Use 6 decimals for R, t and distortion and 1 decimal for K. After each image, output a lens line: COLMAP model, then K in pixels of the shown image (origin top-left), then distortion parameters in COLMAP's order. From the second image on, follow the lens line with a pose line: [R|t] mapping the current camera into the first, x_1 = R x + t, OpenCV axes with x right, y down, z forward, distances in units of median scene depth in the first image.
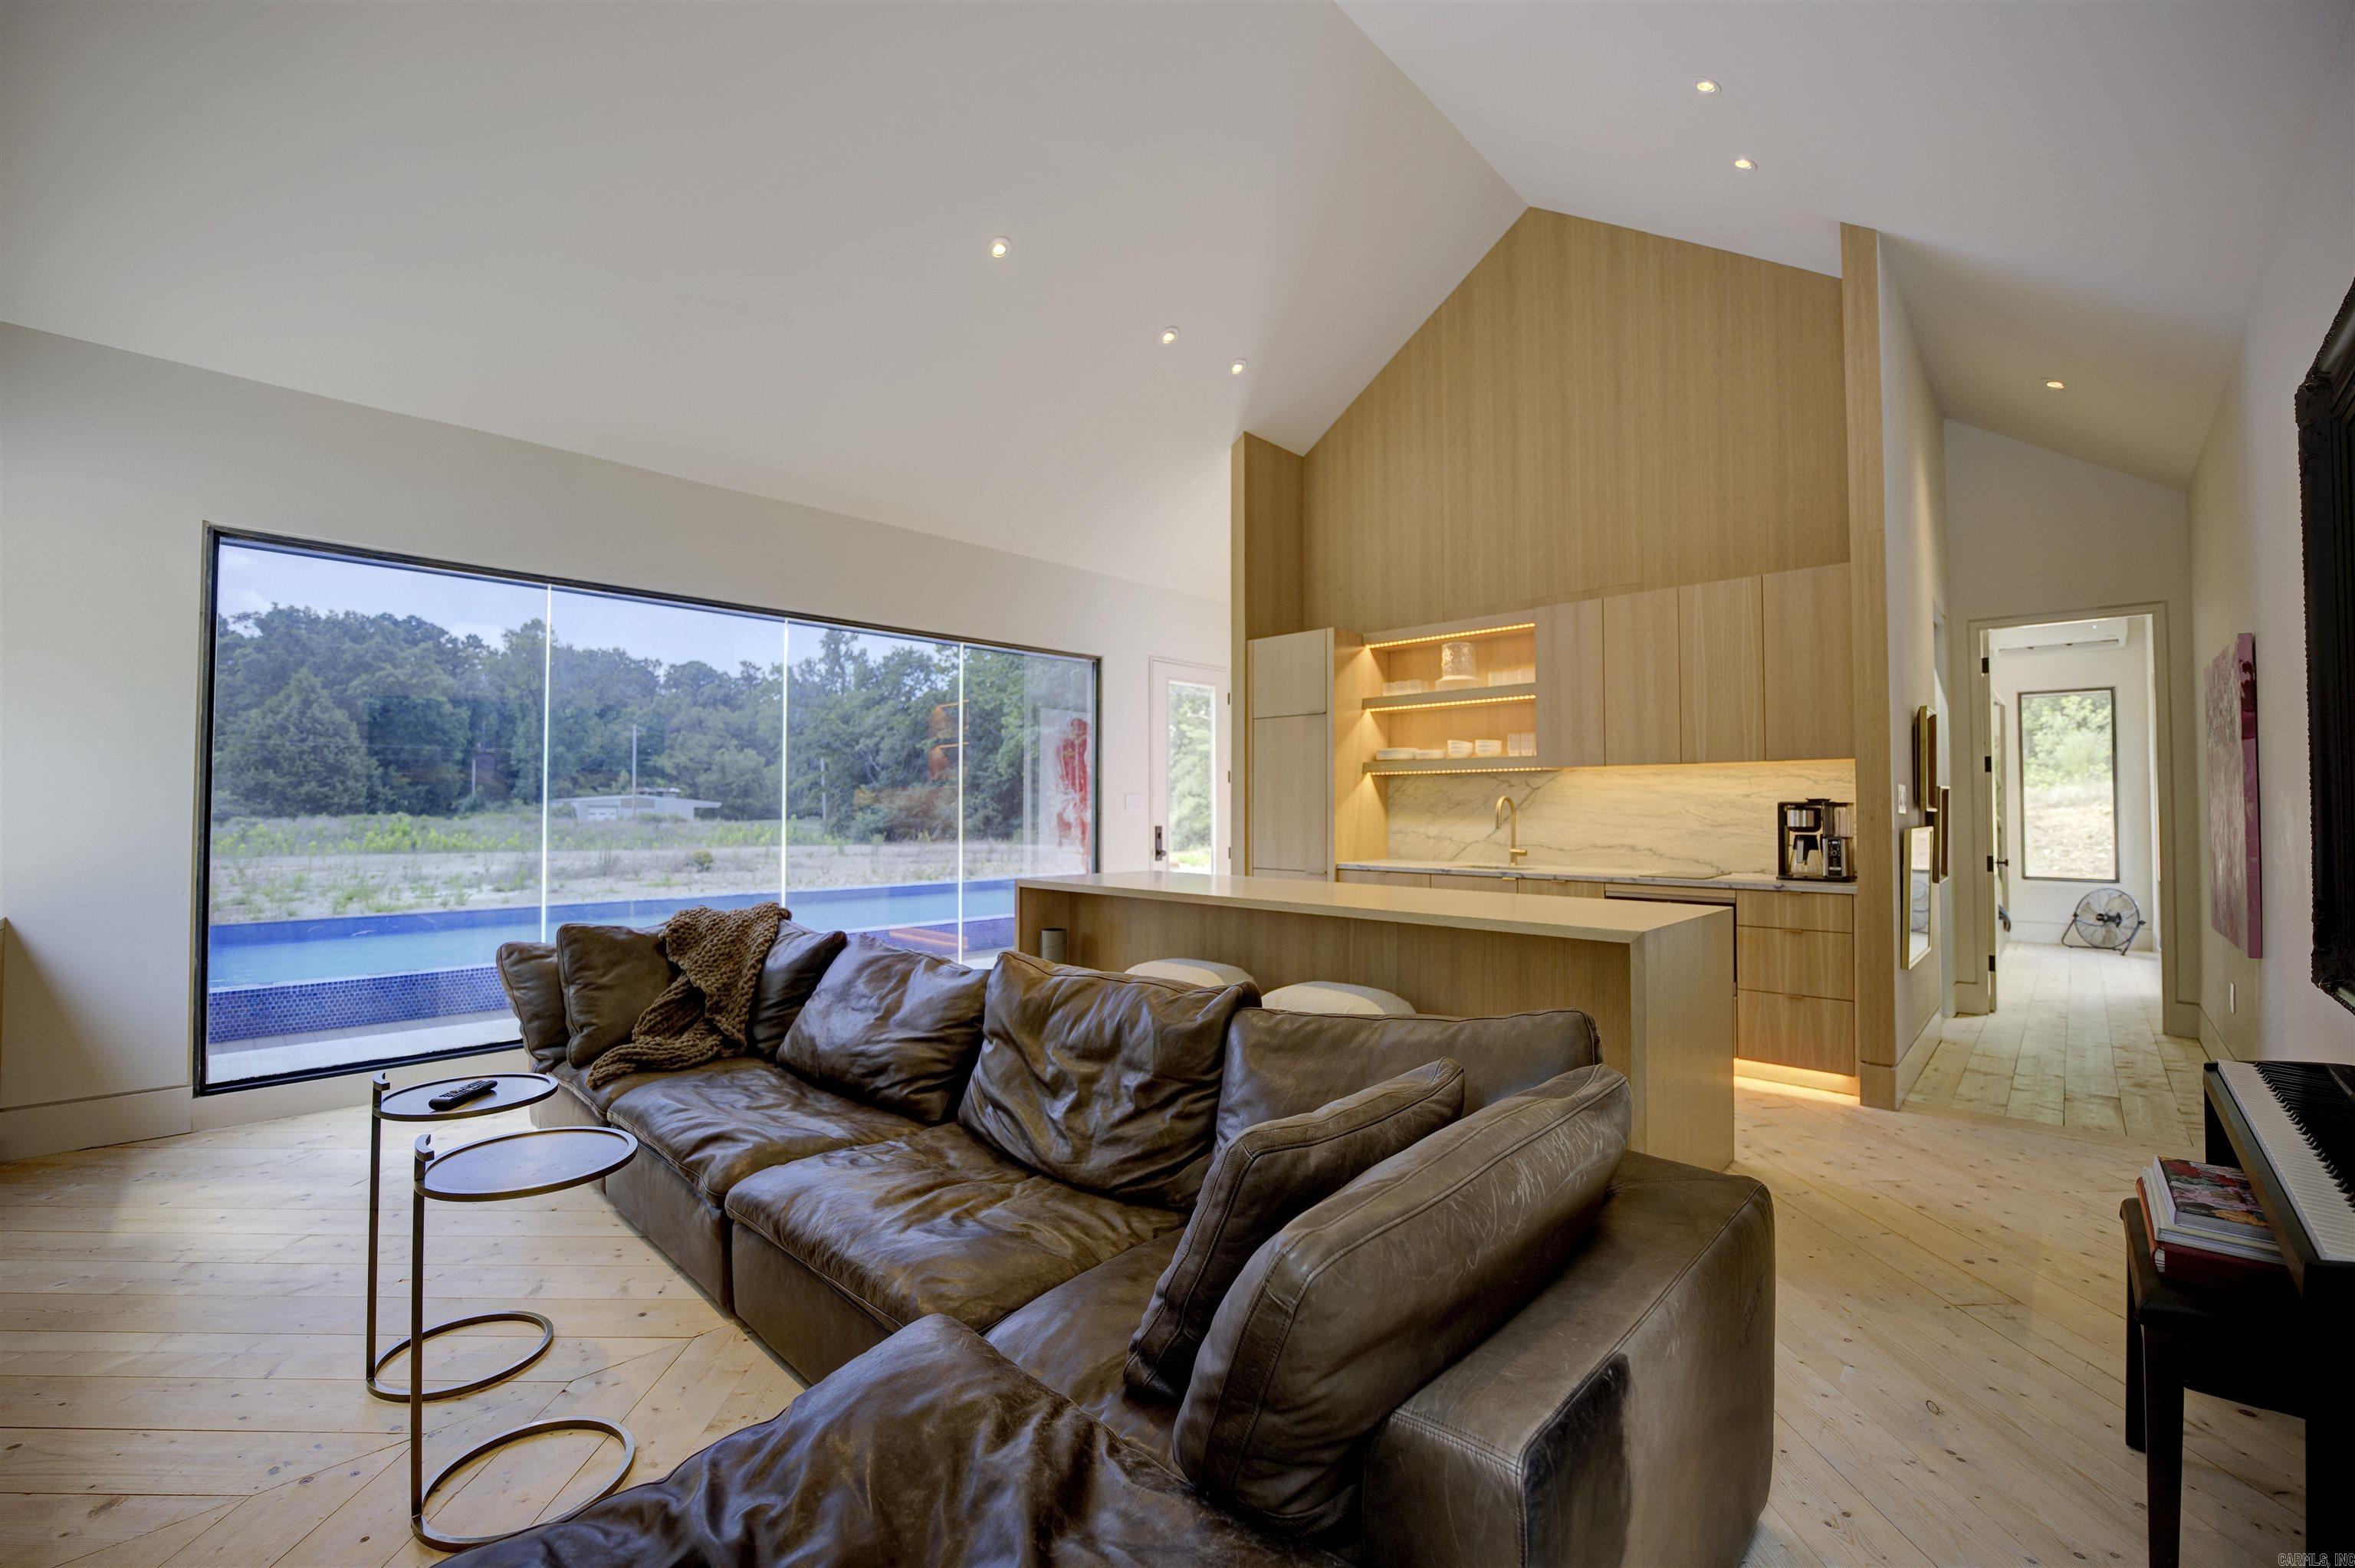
lens RADIAL K [[958.8, 0, 1173.4], [0, 958.8, 787.2], [0, 0, 1]] dist [-0.023028, 0.000485]
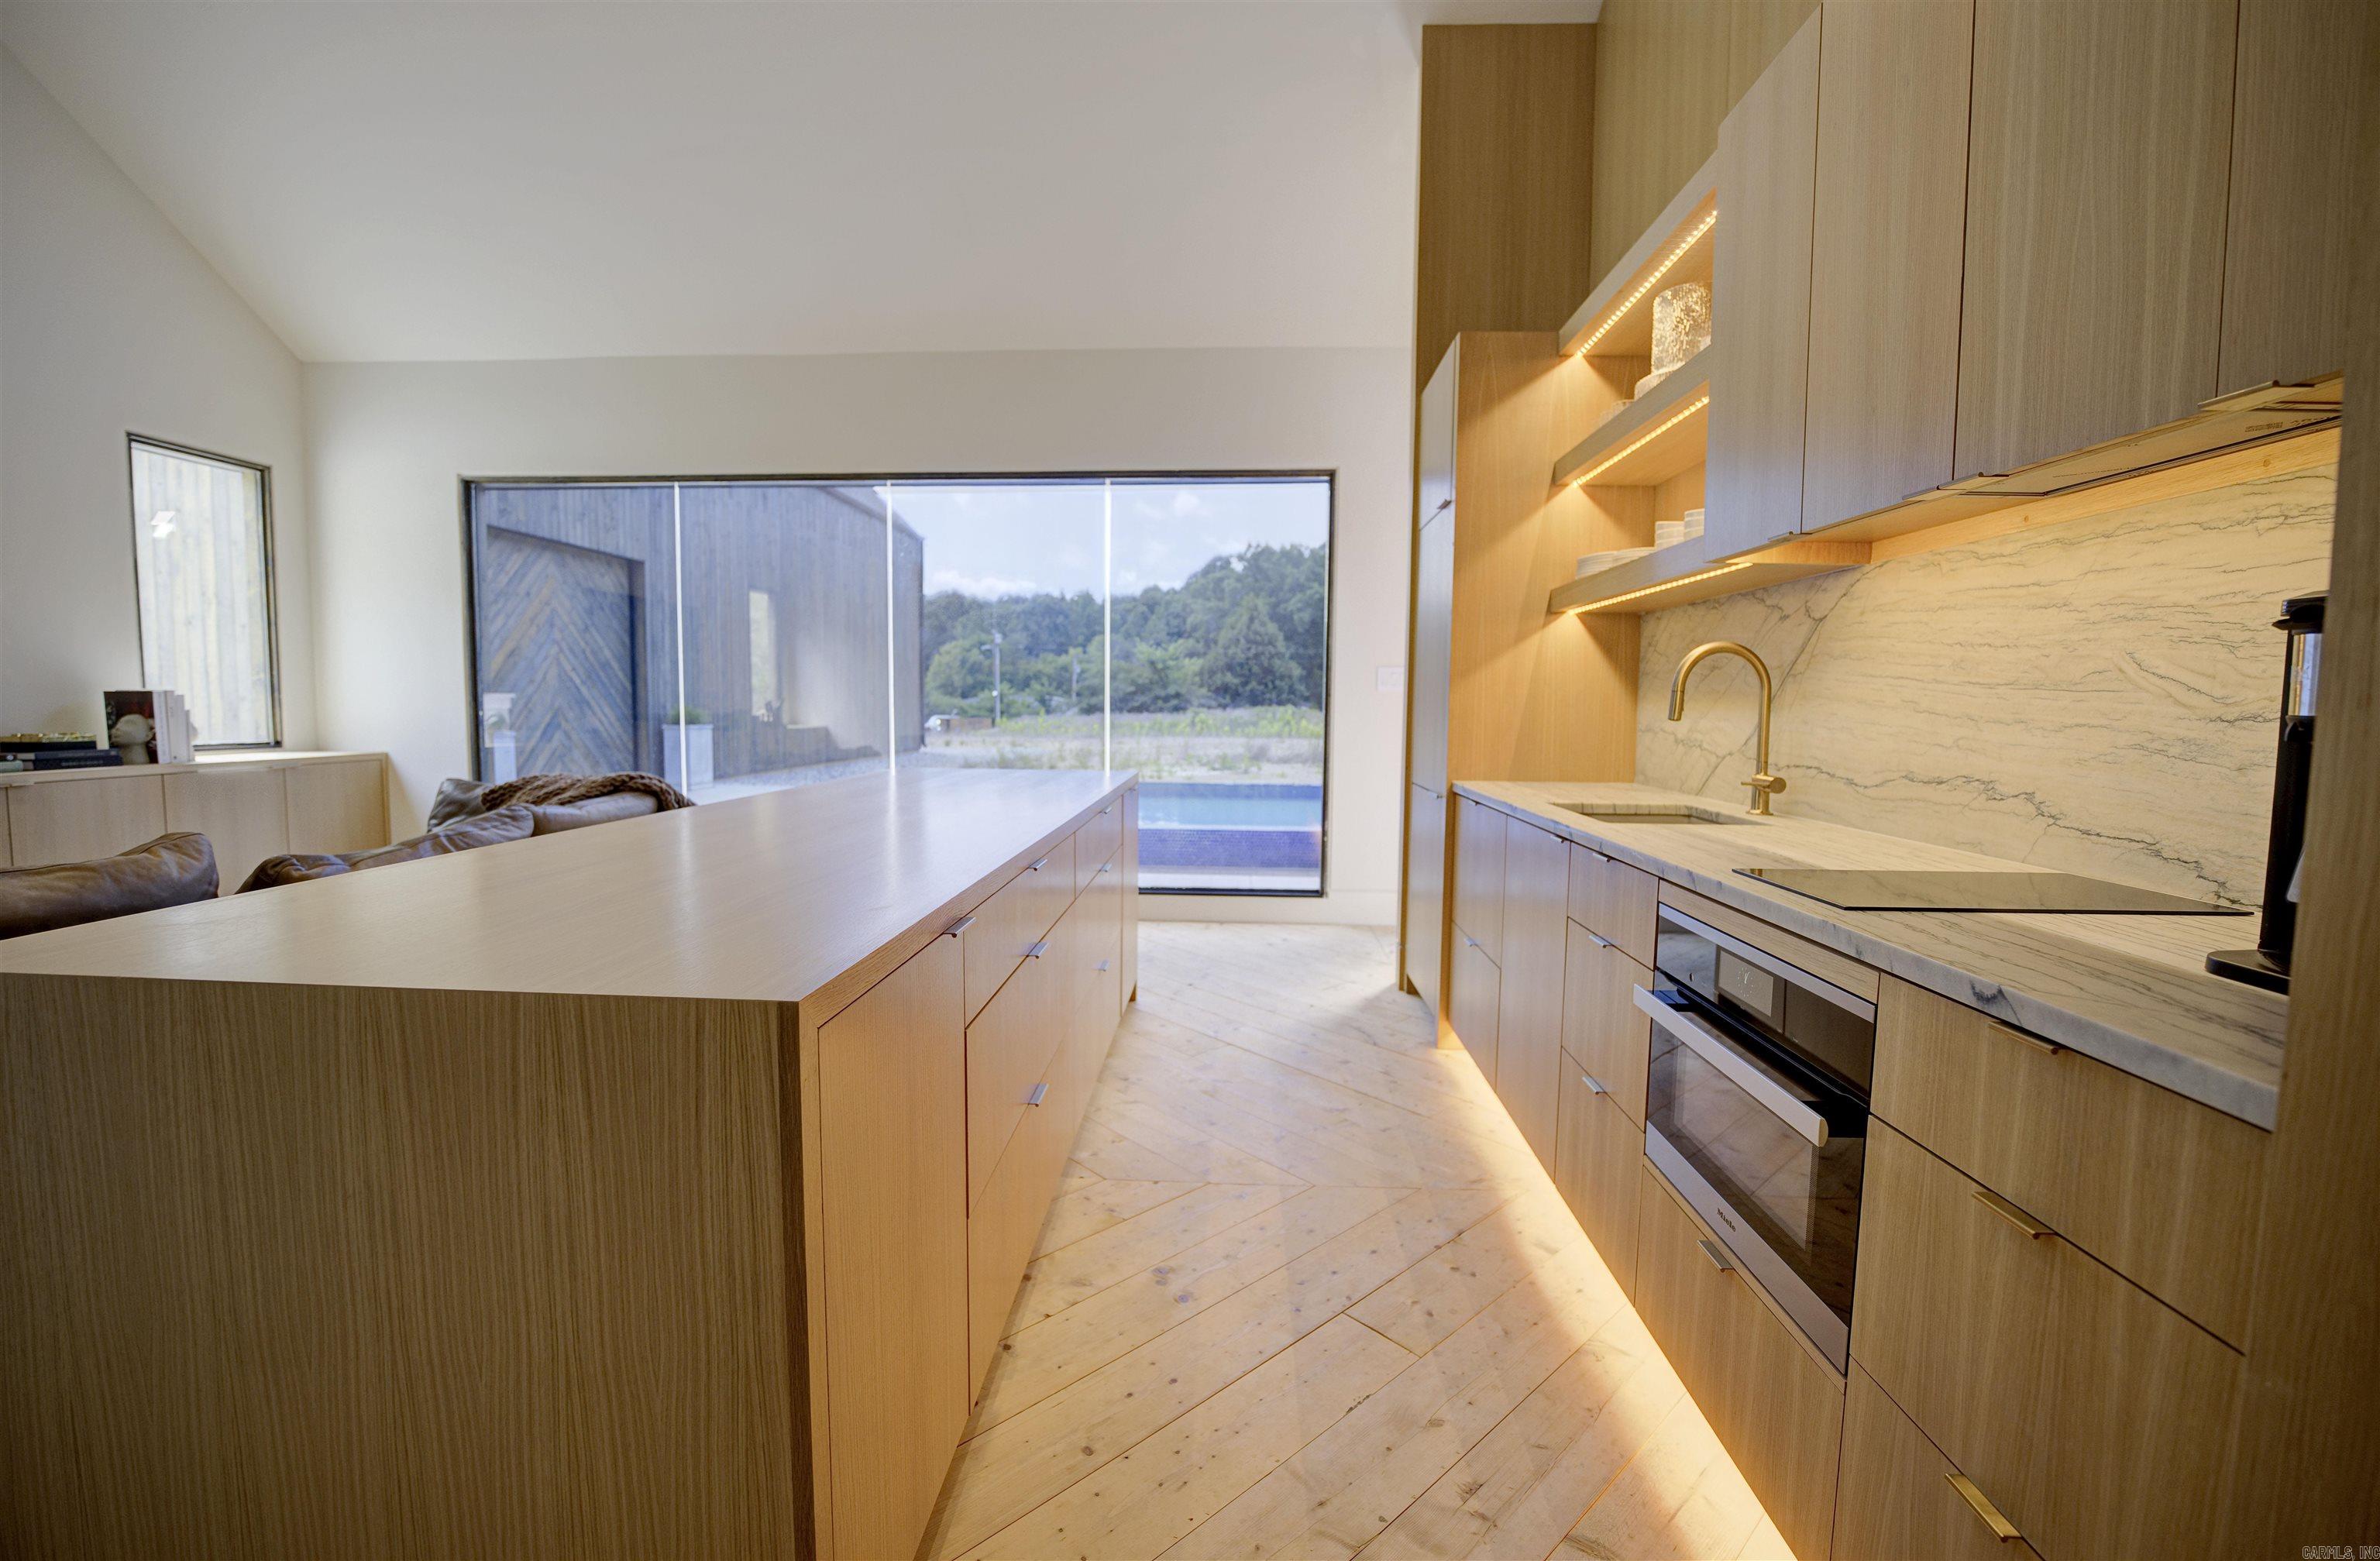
lens RADIAL K [[991.4, 0, 1195.8], [0, 991.4, 778.5], [0, 0, 1]] dist [-0.022893, -0.000420]
pose [[0.661395, 0.062795, -0.747404, 0.543265], [0.008119, 0.995831, 0.090852, 0.028493], [0.749993, -0.066157, 0.658128, 0.583772]]
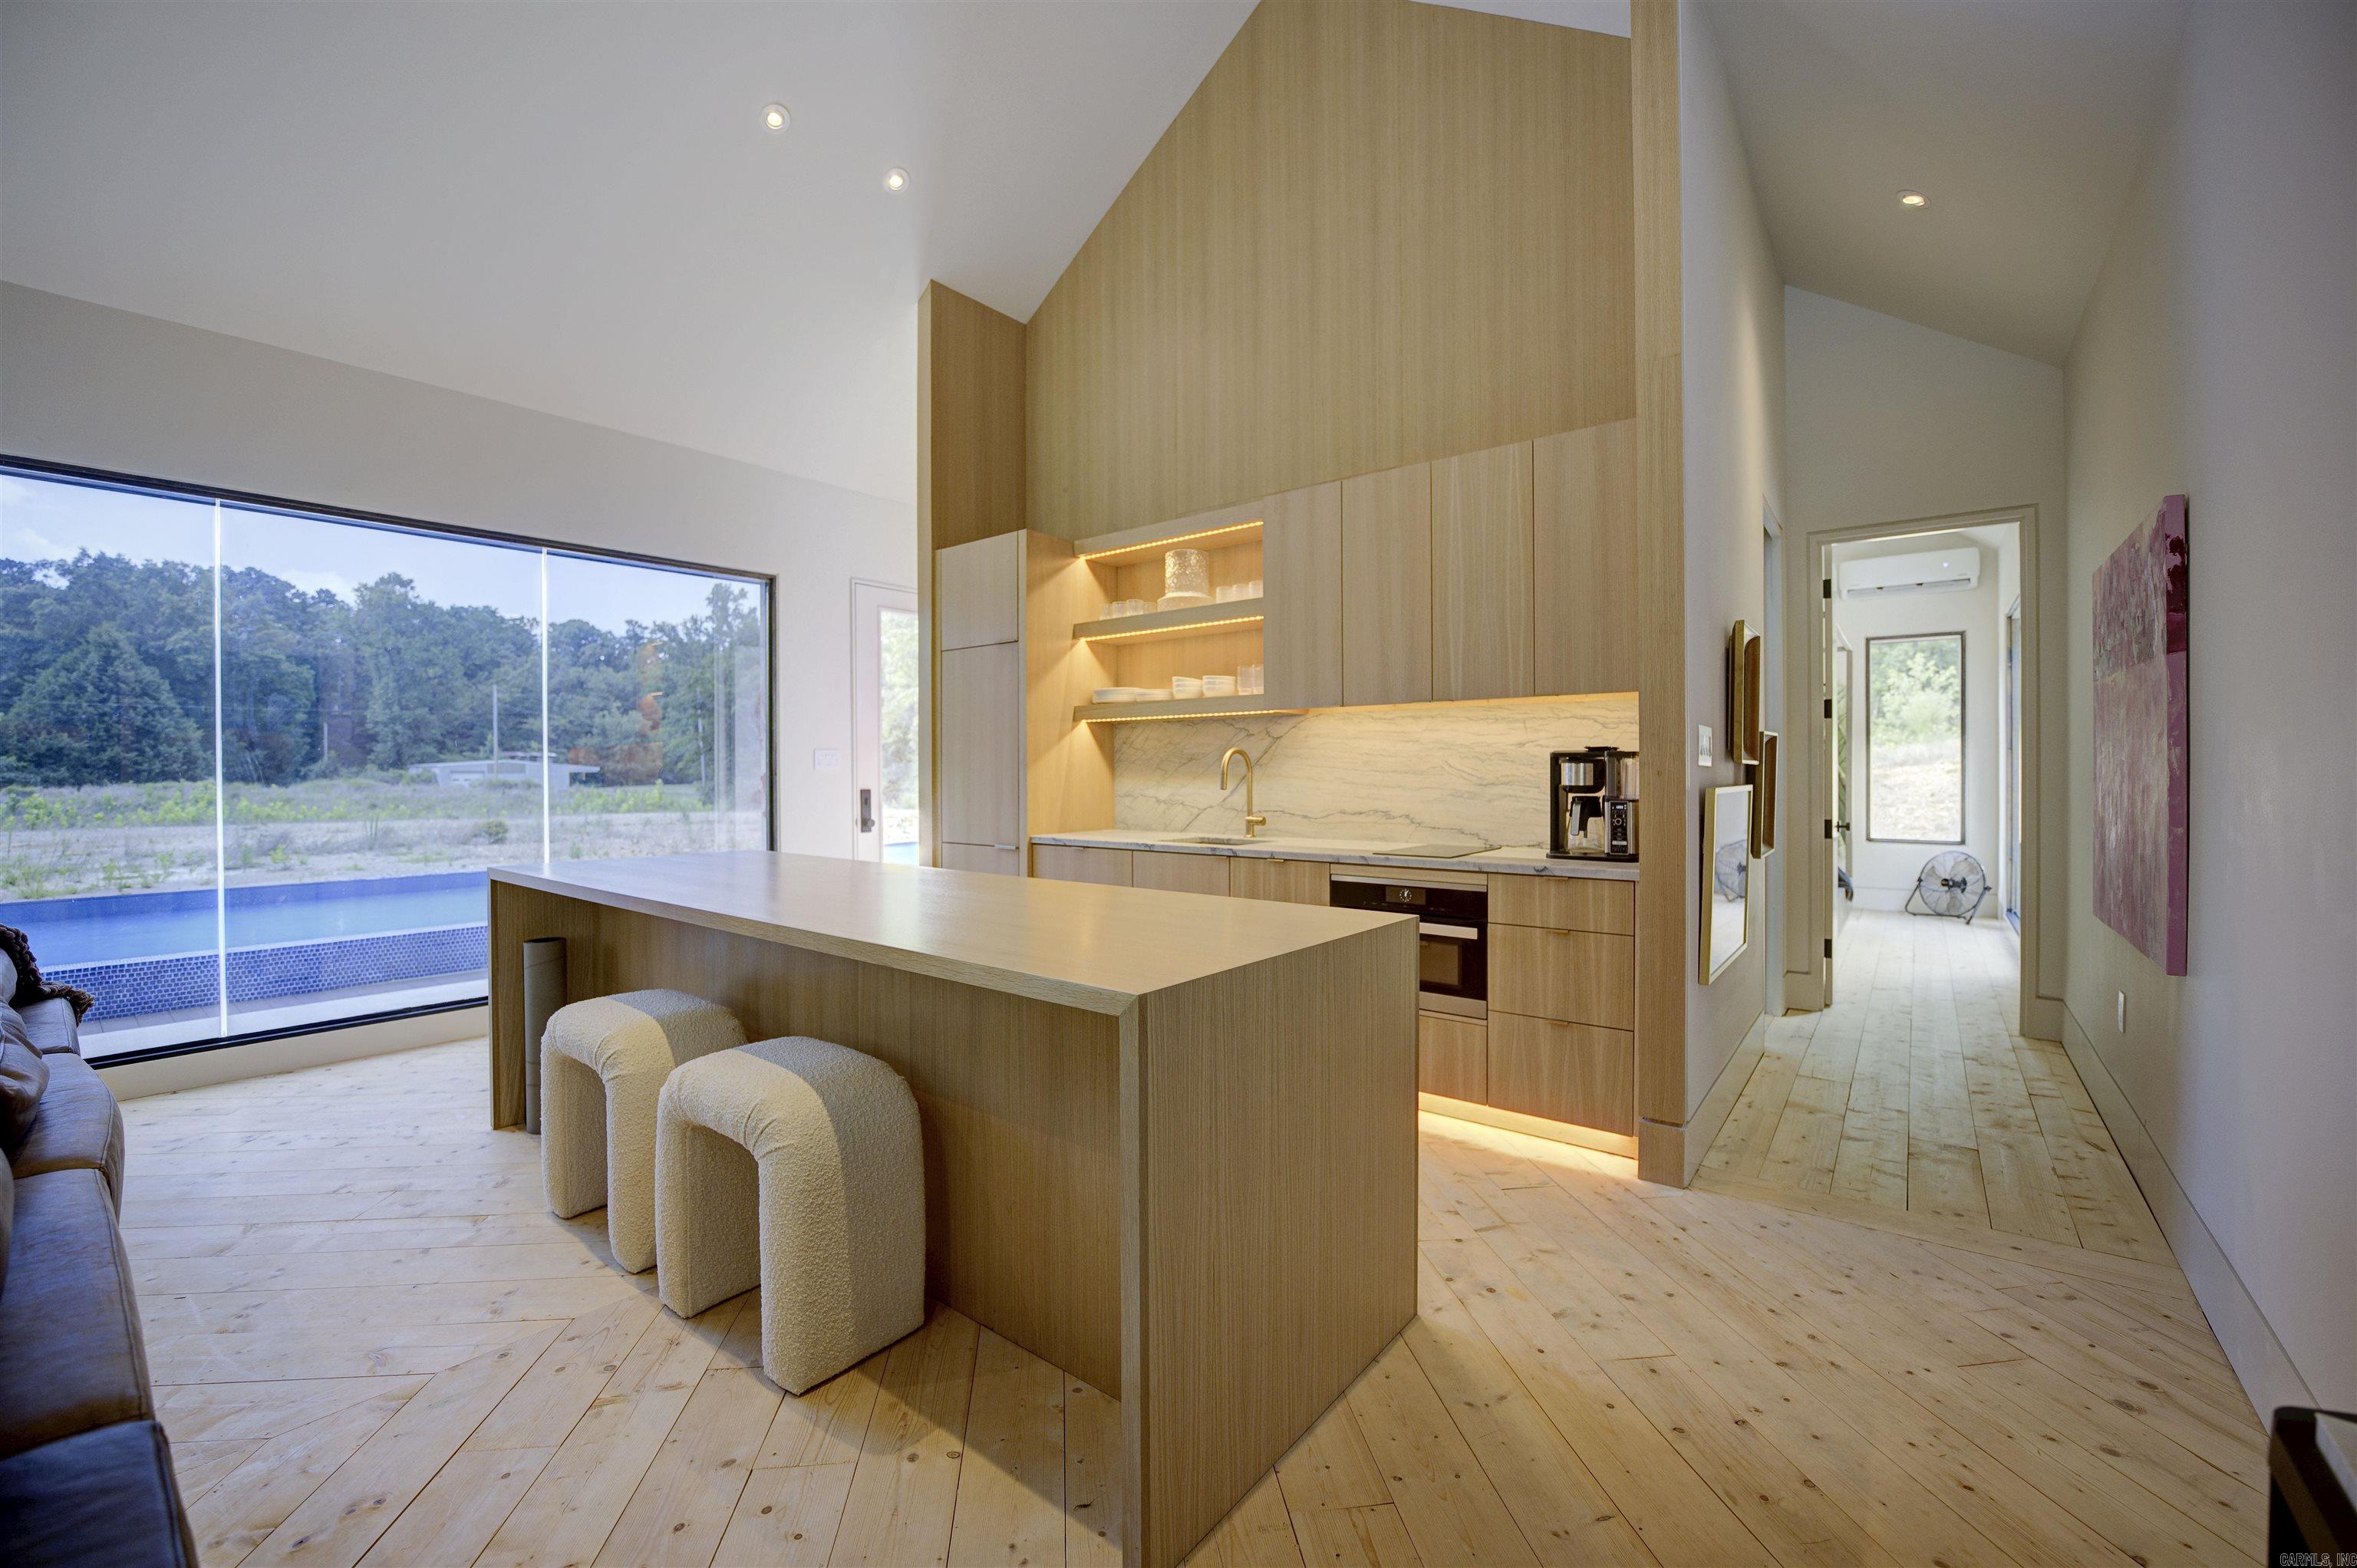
lens RADIAL K [[950.8, 0, 1167.0], [0, 950.8, 780.6], [0, 0, 1]] dist [-0.027735, 0.002213]
pose [[0.996036, -0.005532, 0.088777, 0.235315], [0.002659, 0.999470, 0.032445, 0.011154], [-0.088909, -0.032080, 0.995523, 0.254412]]
